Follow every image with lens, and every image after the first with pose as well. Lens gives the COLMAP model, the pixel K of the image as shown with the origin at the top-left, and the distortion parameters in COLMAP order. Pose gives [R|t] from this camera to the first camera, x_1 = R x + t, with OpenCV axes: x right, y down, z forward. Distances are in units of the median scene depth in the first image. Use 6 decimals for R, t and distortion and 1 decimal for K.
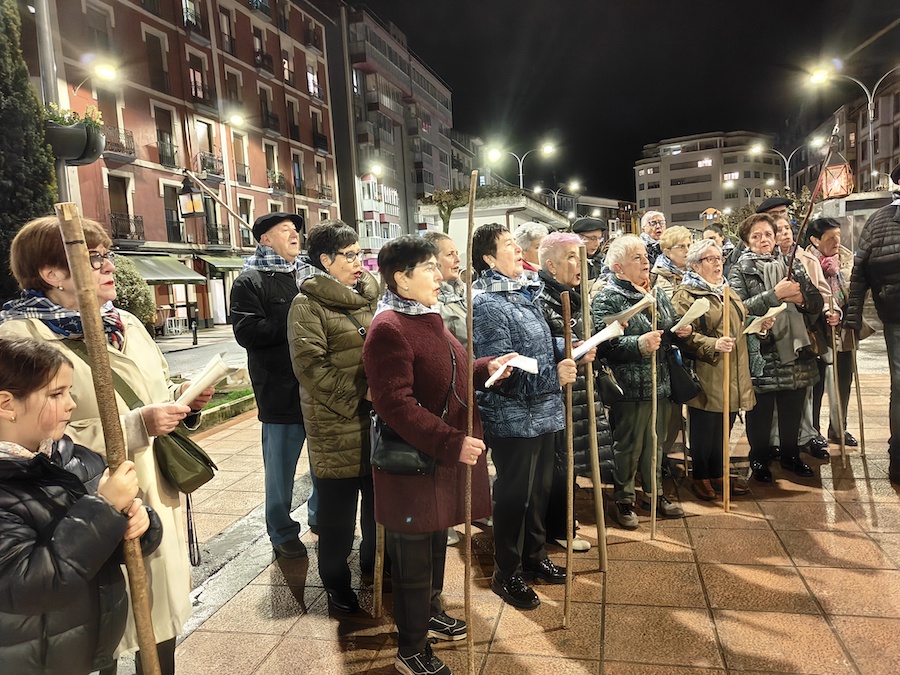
lens RADIAL K [[686.2, 0, 452.2], [0, 686.2, 335.1], [0, 0, 1]] dist [0.045447, -0.004649]
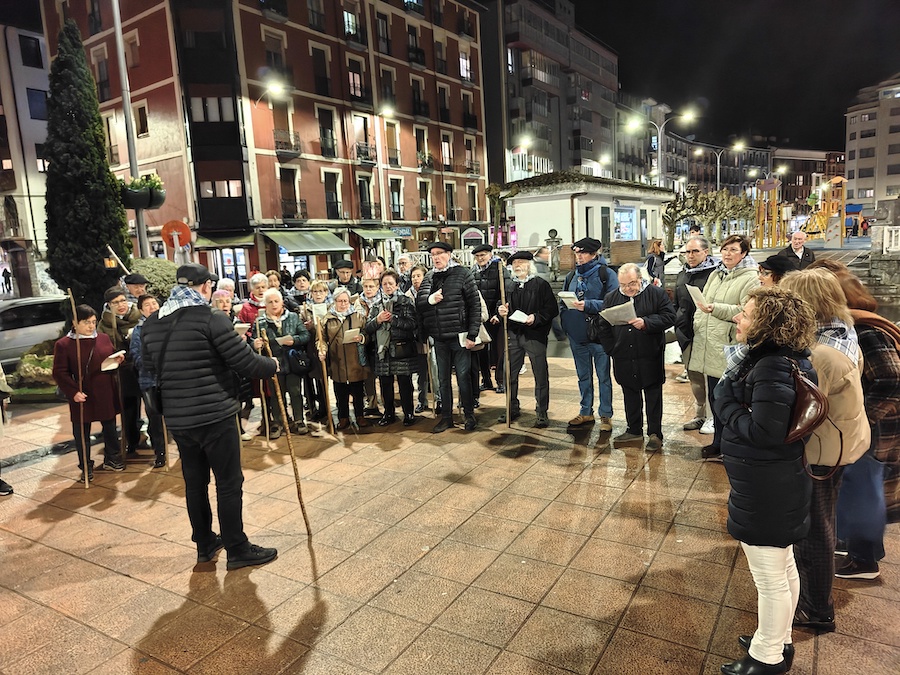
lens RADIAL K [[677.3, 0, 455.4], [0, 677.3, 334.2], [0, 0, 1]] dist [0.051602, -0.005901]
pose [[0.951363, 0.047213, -0.304433, 0.146876], [-0.026130, 0.996992, 0.072961, -0.018457], [0.306962, -0.061457, 0.949736, -0.077801]]
